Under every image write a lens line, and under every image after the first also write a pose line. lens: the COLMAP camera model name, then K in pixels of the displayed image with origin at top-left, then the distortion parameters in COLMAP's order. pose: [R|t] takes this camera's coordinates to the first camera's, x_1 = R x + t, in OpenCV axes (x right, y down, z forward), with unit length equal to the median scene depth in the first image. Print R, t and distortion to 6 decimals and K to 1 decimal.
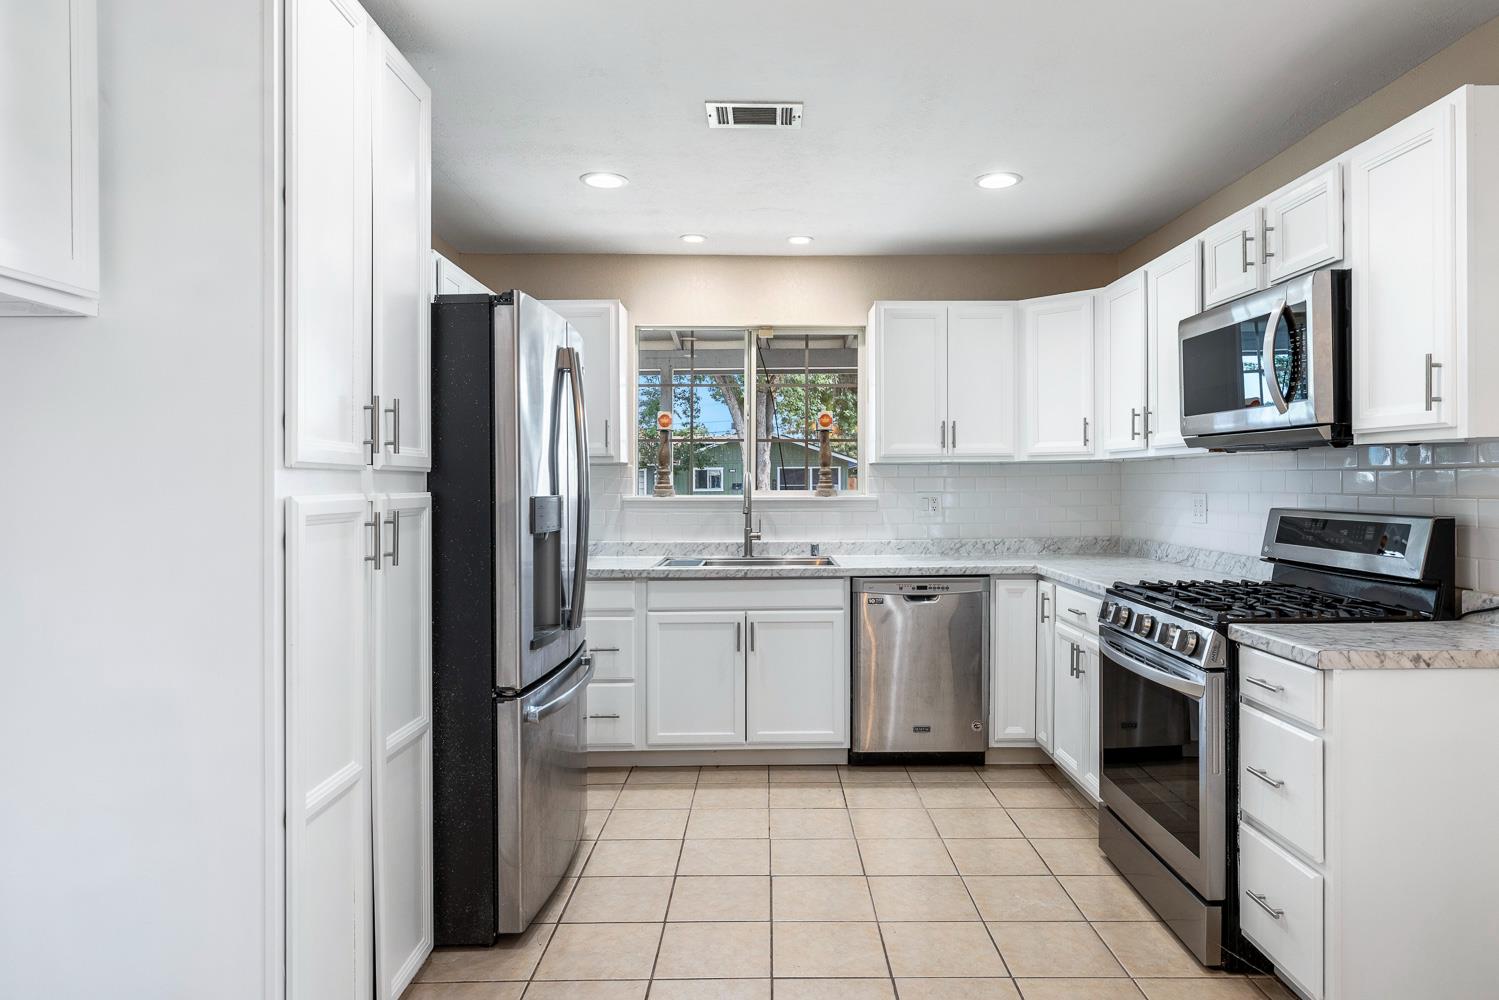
lens RADIAL K [[892.4, 0, 754.2], [0, 892.4, 484.8], [0, 0, 1]] dist [-0.003023, -0.000334]
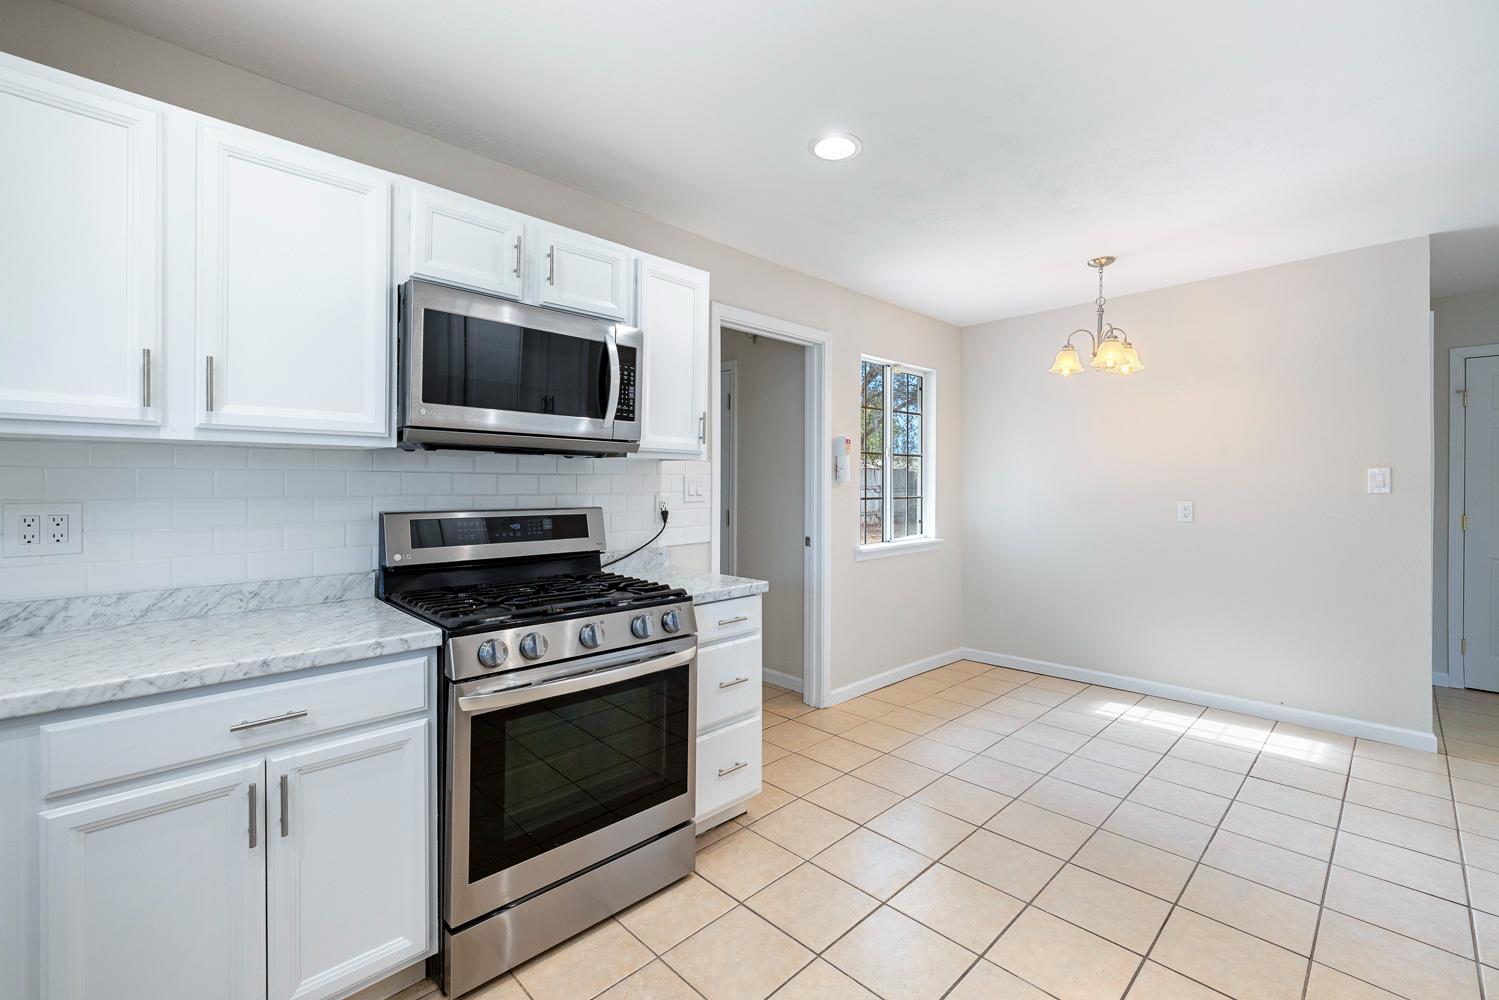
lens RADIAL K [[638.9, 0, 754.6], [0, 638.9, 491.9], [0, 0, 1]] dist [0.000557, 0.000001]
pose [[-0.703764, -0.005165, 0.710415, -0.112774], [0.004550, 0.999920, 0.011777, -0.000913], [-0.710419, 0.011520, -0.703684, 0.944903]]
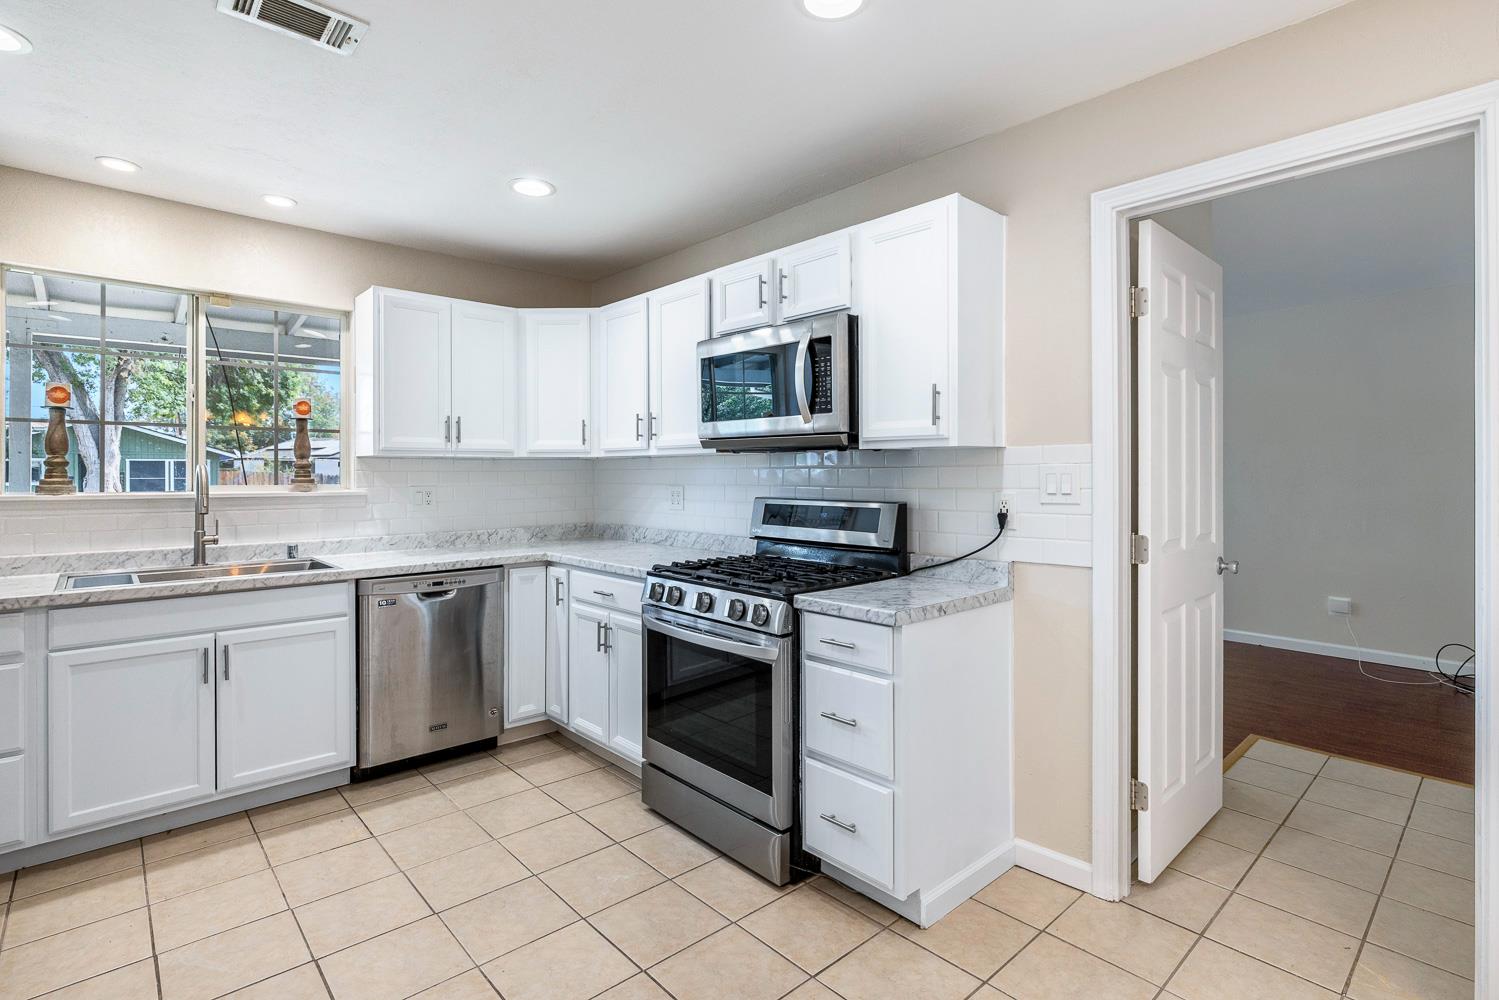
lens RADIAL K [[721.9, 0, 740.0], [0, 721.9, 478.3], [0, 0, 1]] dist [-0.003653, 0.001518]
pose [[0.740125, -0.000354, 0.672469, -0.106083], [0.000015, 1.000000, 0.000510, -0.001452], [-0.672469, -0.000367, 0.740125, 0.196700]]
